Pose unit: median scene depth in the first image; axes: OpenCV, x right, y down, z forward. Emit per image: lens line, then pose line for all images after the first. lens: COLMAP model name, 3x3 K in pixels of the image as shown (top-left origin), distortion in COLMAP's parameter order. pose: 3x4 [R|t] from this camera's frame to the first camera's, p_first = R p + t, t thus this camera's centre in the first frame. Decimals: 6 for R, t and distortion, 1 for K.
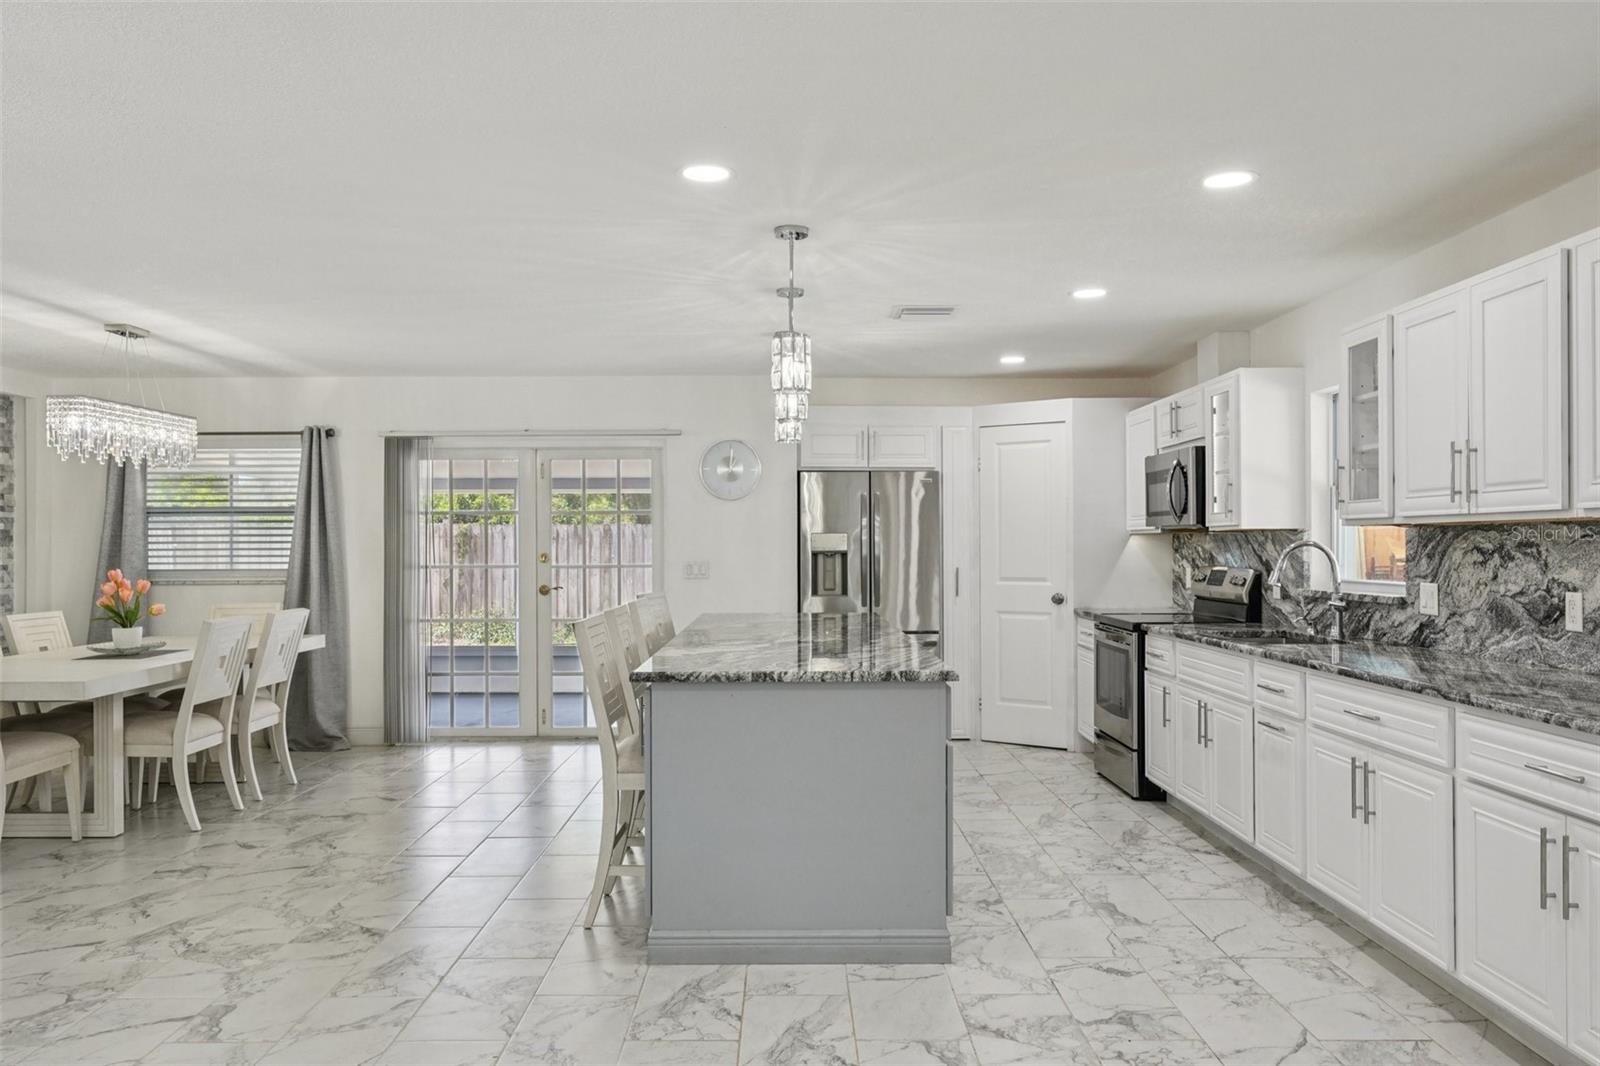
lens RADIAL K [[1158.4, 0, 786.6], [0, 1158.4, 545.5], [0, 0, 1]] dist [0.000044, -0.000086]
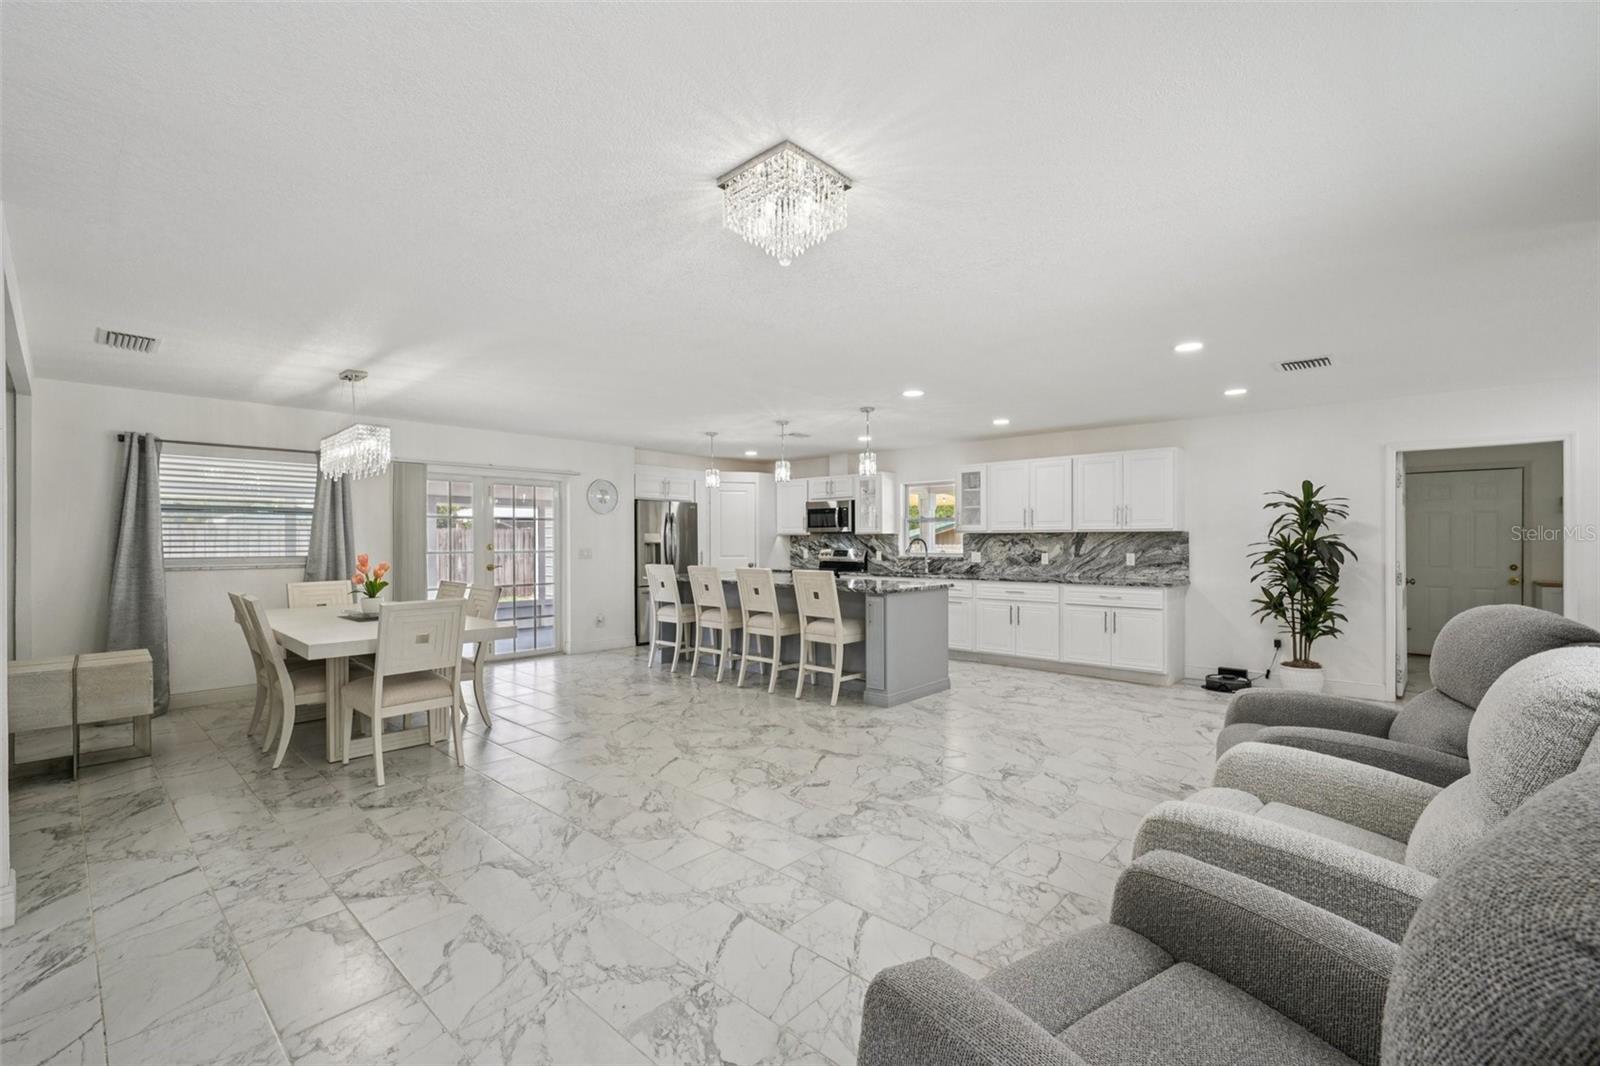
lens RADIAL K [[685.5, 0, 792.4], [0, 685.5, 538.8], [0, 0, 1]] dist [-0.002875, -0.000175]
pose [[0.679009, 0.005106, 0.734112, -1.098620], [-0.001204, 0.999982, -0.005842, 0.008411], [-0.734129, 0.003082, 0.679003, 0.130138]]
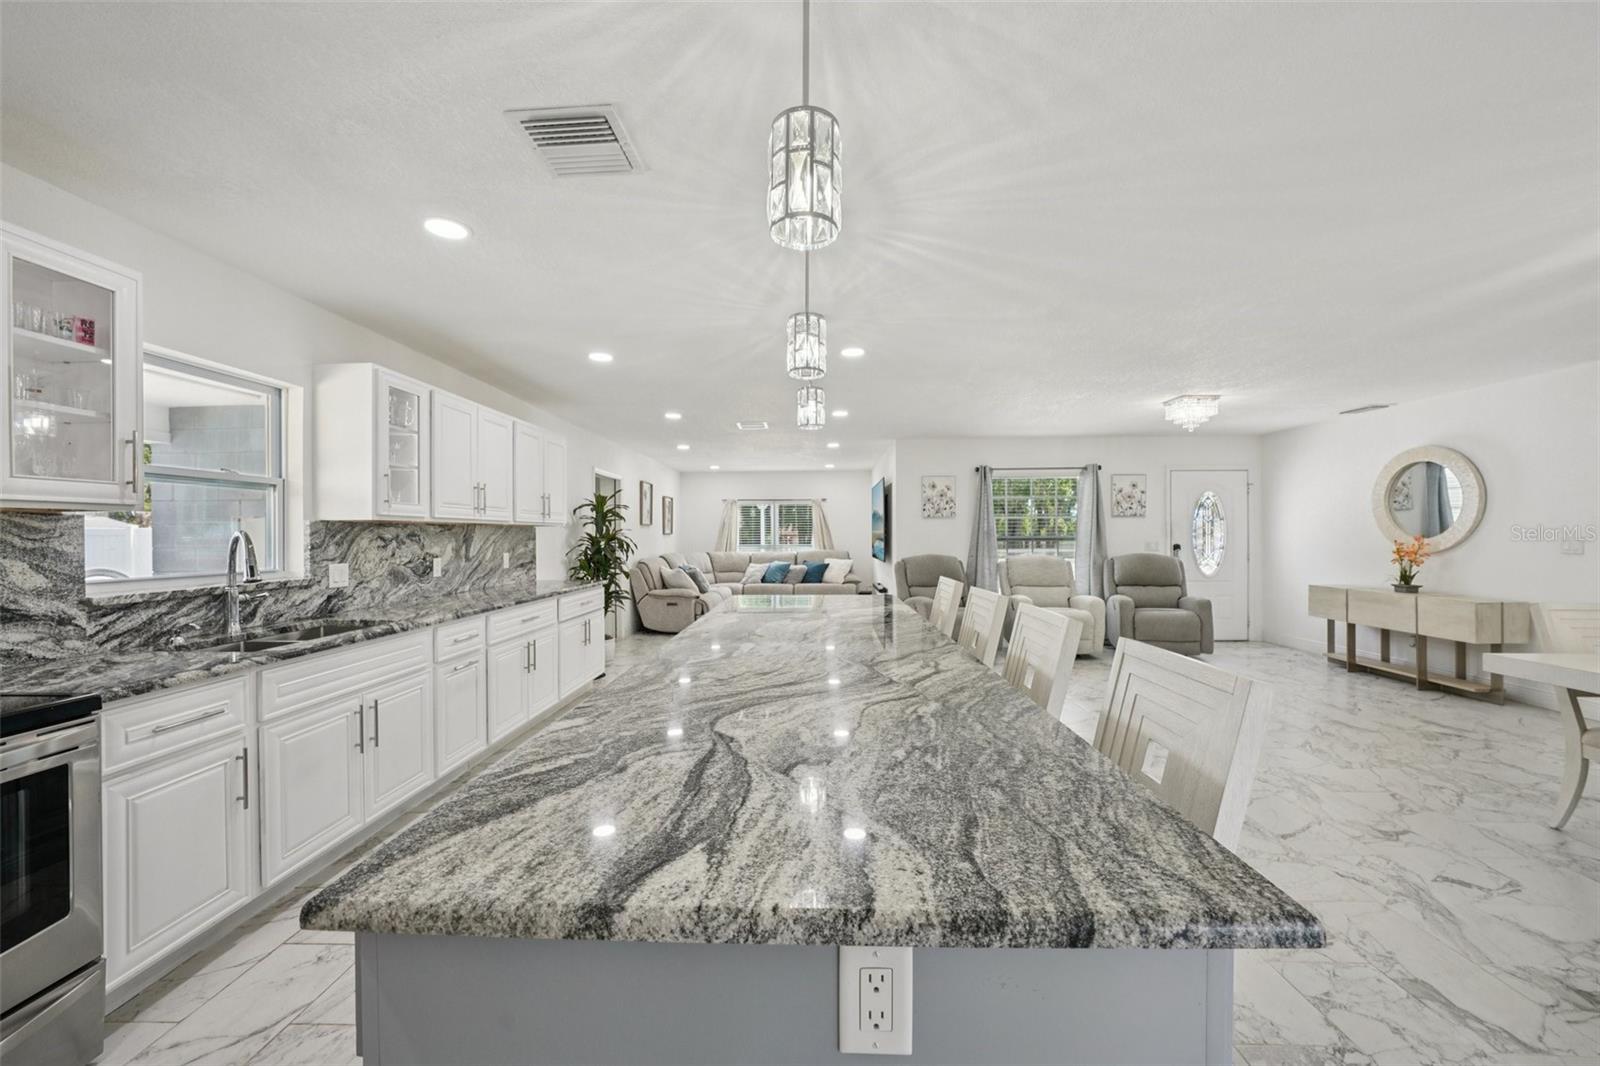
lens RADIAL K [[605.1, 0, 795.0], [0, 605.1, 536.8], [0, 0, 1]] dist [-0.023424, 0.006175]
pose [[-0.999291, 0.009743, 0.036369, -0.001598], [0.009874, 0.999945, 0.003426, 0.003899], [-0.036334, 0.003783, -0.999333, 1.676532]]
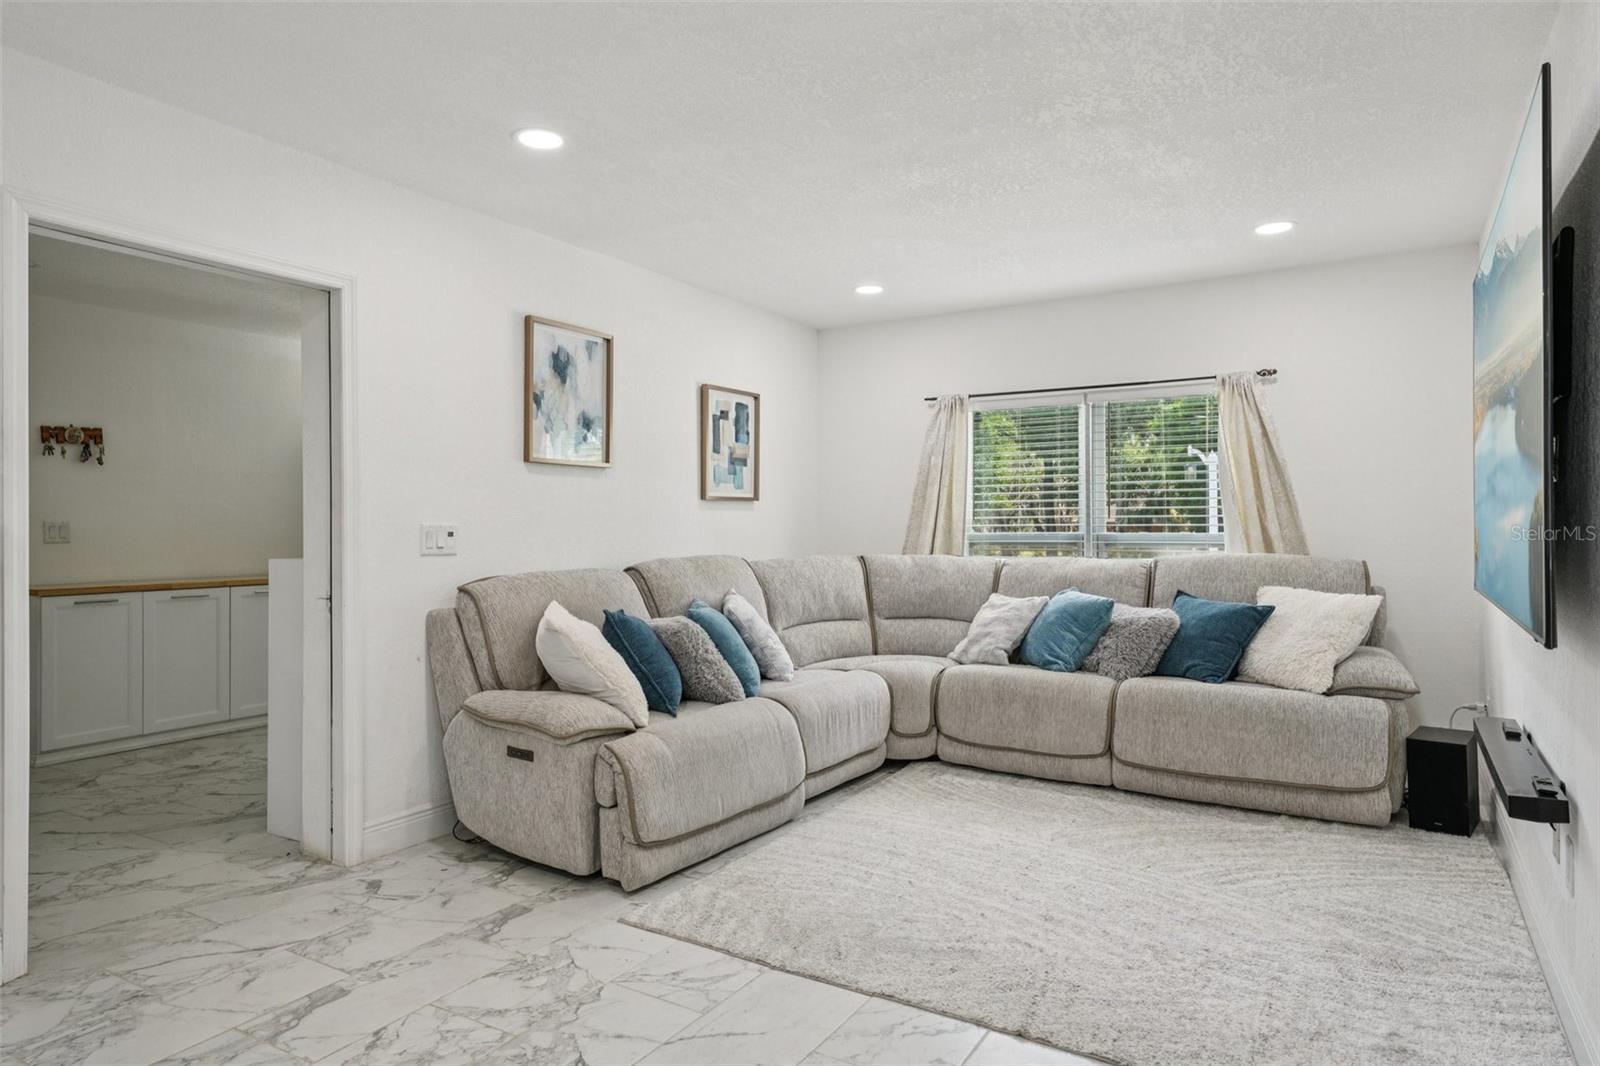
lens RADIAL K [[945.7, 0, 800.0], [0, 945.7, 533.0], [0, 0, 1]] dist [0.028627, 0.000240]
pose [[-0.856070, 0.004072, 0.516844, -0.134972], [0.007339, 0.999964, 0.004277, 0.034018], [-0.516808, 0.007454, -0.856069, 0.414116]]
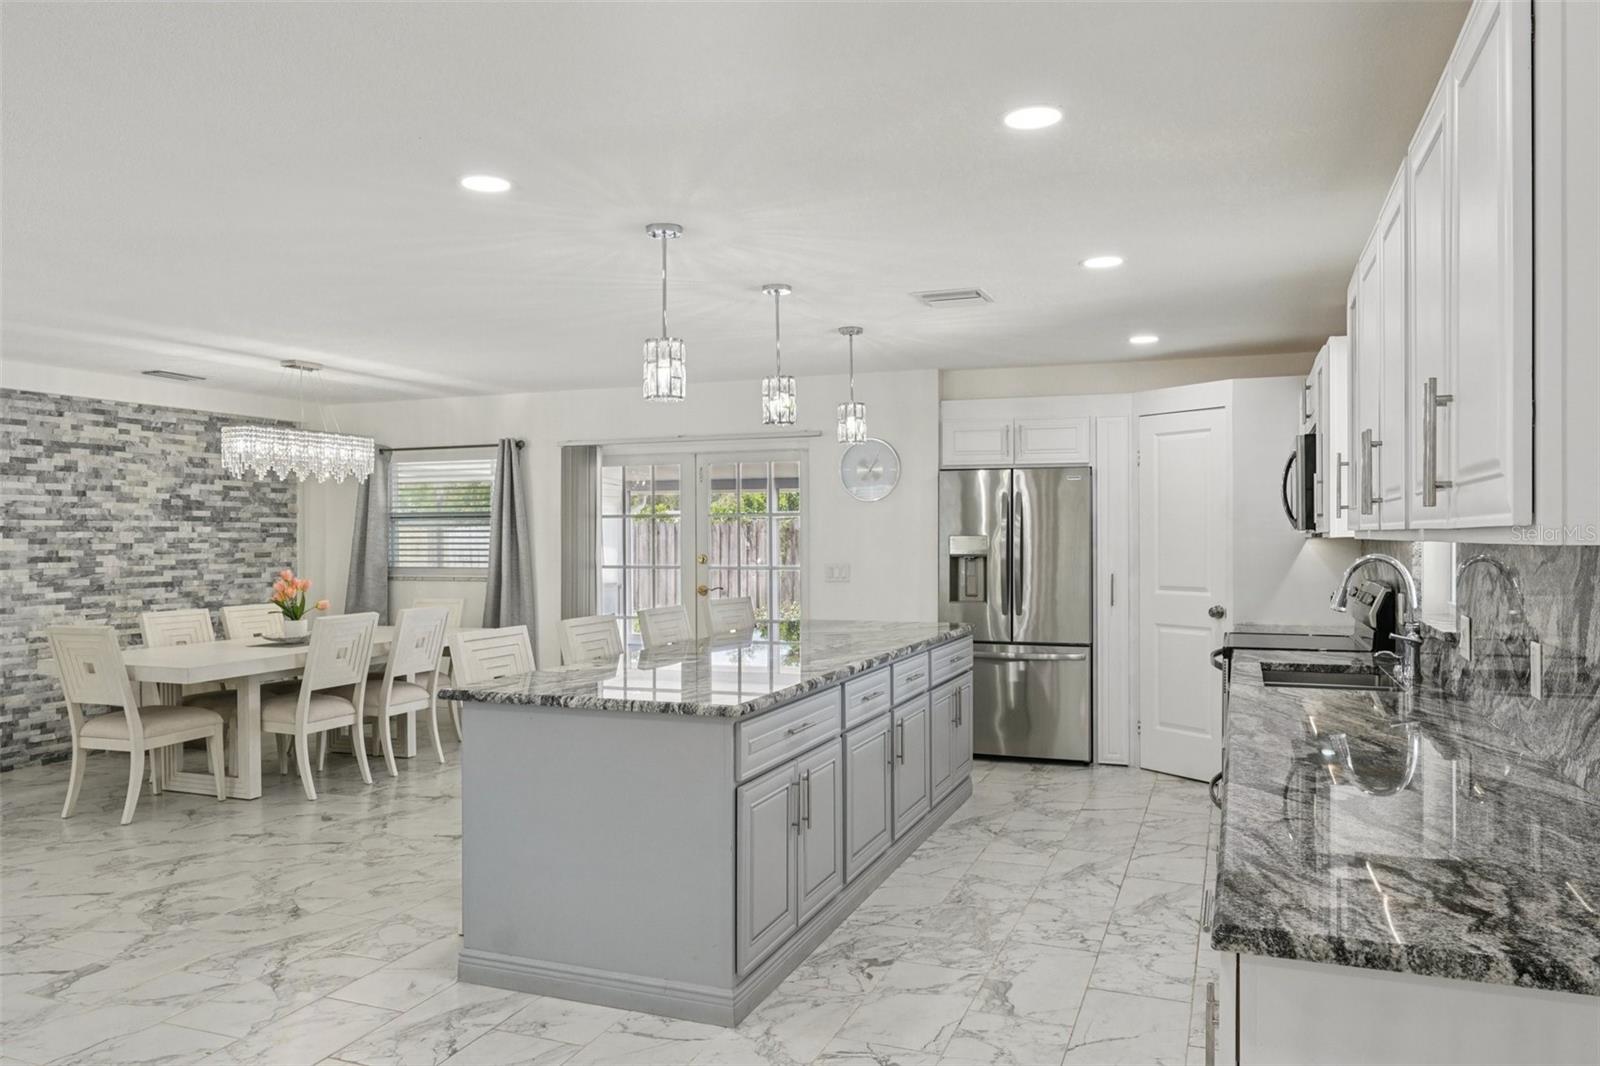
lens RADIAL K [[1132.3, 0, 790.1], [0, 1132.3, 543.2], [0, 0, 1]] dist [-0.002400, -0.000437]
pose [[0.930403, 0.002725, -0.366528, 0.417364], [0.000179, 0.999969, 0.007889, -0.020520], [0.366538, -0.007406, 0.930374, 0.162625]]
